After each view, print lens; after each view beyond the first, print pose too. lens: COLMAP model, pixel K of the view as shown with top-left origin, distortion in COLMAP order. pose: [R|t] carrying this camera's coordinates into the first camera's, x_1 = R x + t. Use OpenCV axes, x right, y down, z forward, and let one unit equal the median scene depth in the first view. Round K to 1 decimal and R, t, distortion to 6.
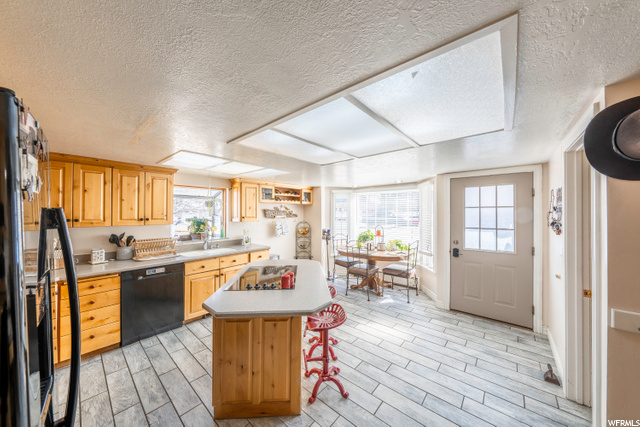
lens RADIAL K [[218.2, 0, 318.3], [0, 218.2, 213.8], [0, 0, 1]] dist [-0.000505, -0.000043]
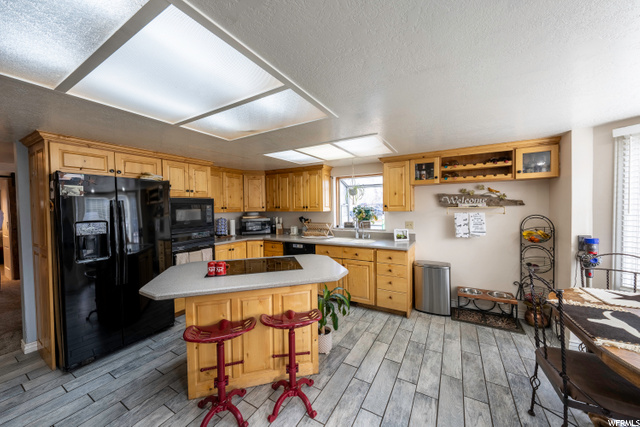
lens RADIAL K [[233.9, 0, 319.6], [0, 233.9, 212.9], [0, 0, 1]] dist [-0.001562, -0.000096]
pose [[0.188728, 0.030999, -0.981540, 0.359138], [0.012205, 0.999350, 0.033908, 0.008031], [0.981954, -0.018379, 0.188227, 0.466087]]
